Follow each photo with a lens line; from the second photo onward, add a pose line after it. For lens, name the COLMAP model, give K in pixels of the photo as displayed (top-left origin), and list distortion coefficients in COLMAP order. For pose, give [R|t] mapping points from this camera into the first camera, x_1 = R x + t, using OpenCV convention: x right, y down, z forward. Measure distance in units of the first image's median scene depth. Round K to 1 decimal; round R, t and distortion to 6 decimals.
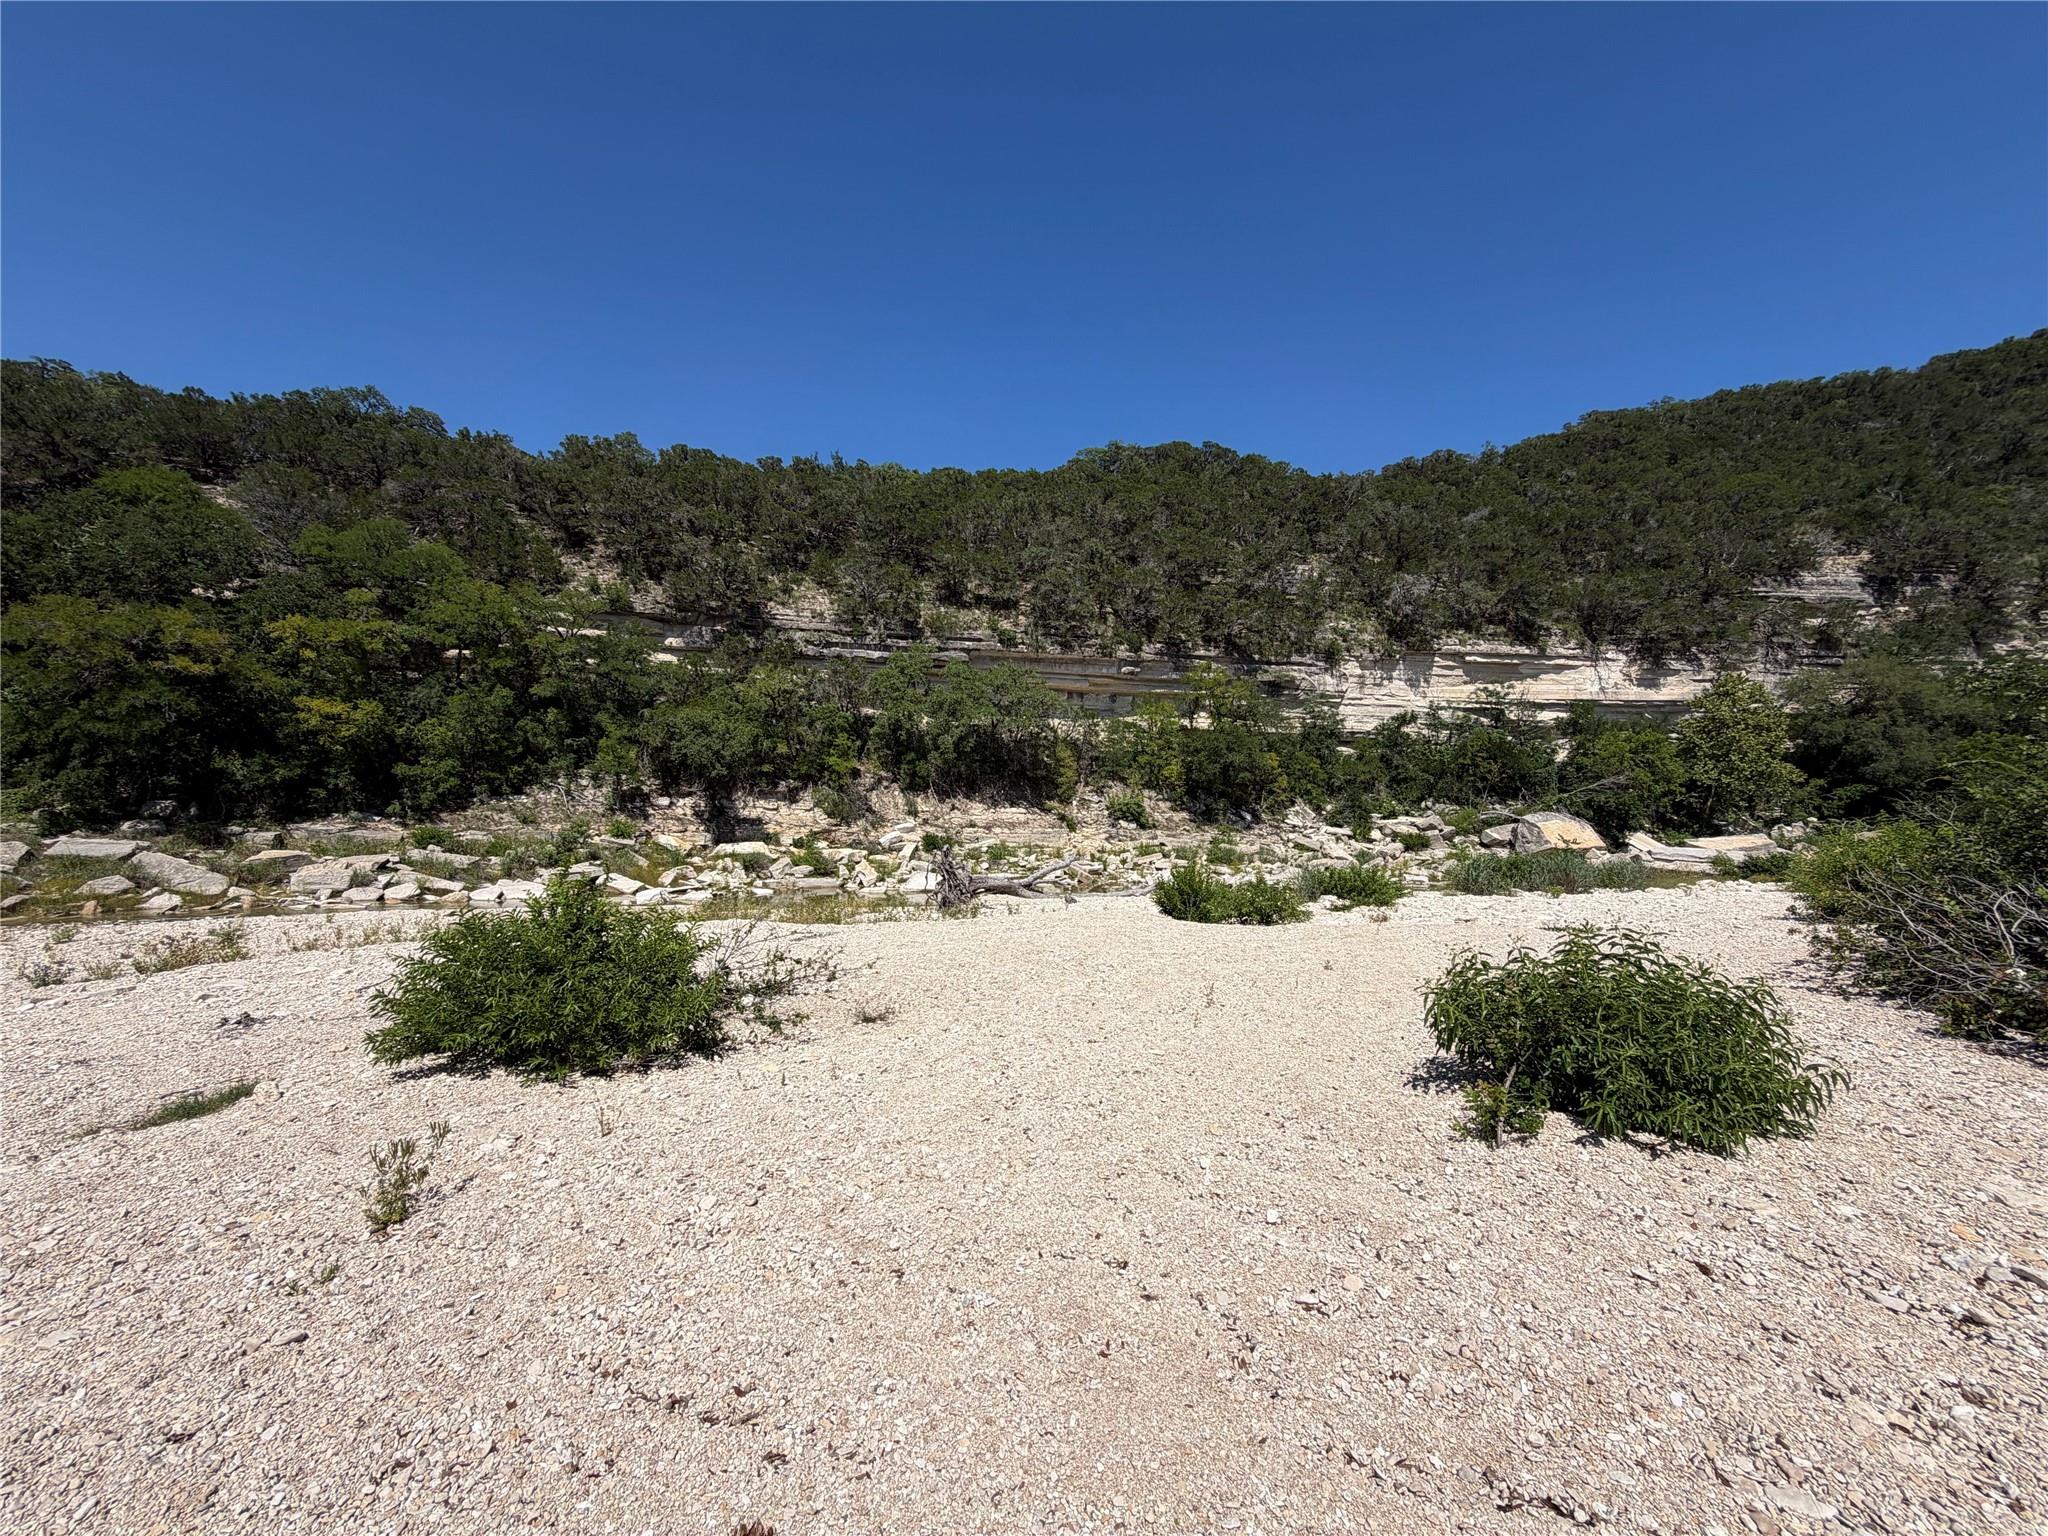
lens RADIAL K [[821.0, 0, 1022.0], [0, 821.0, 770.1], [0, 0, 1]] dist [0.001168, -0.000012]
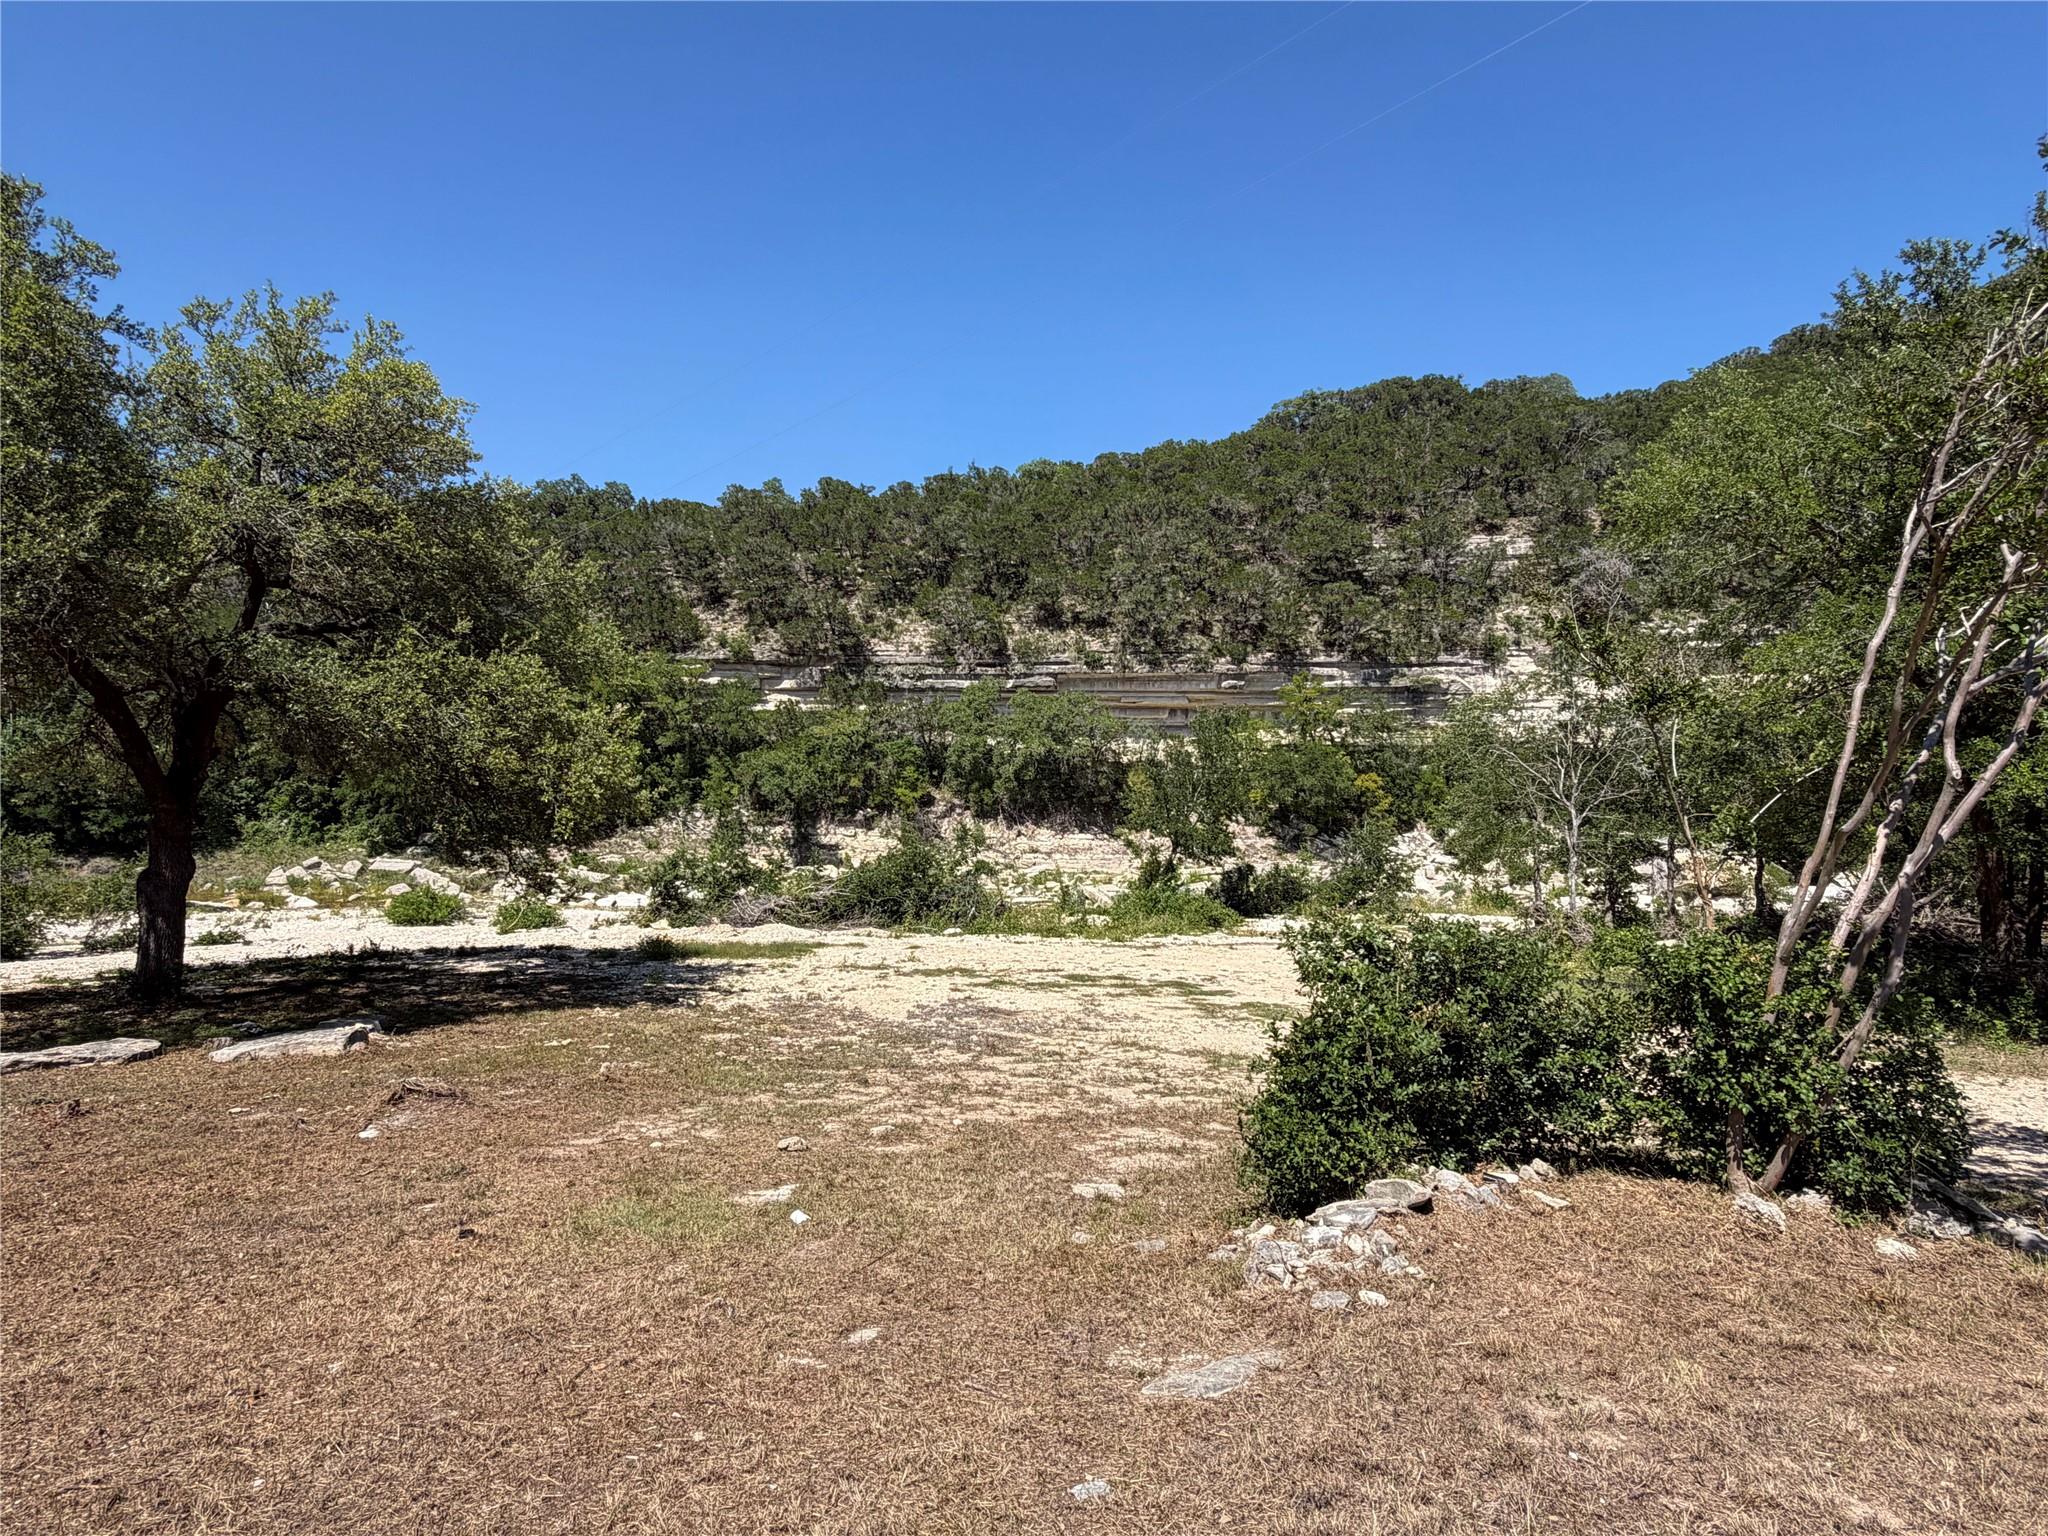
lens RADIAL K [[1118.0, 0, 1025.3], [0, 1118.0, 754.6], [0, 0, 1]] dist [0.003442, -0.000377]
pose [[0.935924, -0.020246, -0.351620, 0.424288], [0.018873, 0.999795, -0.007333, -0.043889], [0.351696, 0.000226, 0.936114, -0.320412]]
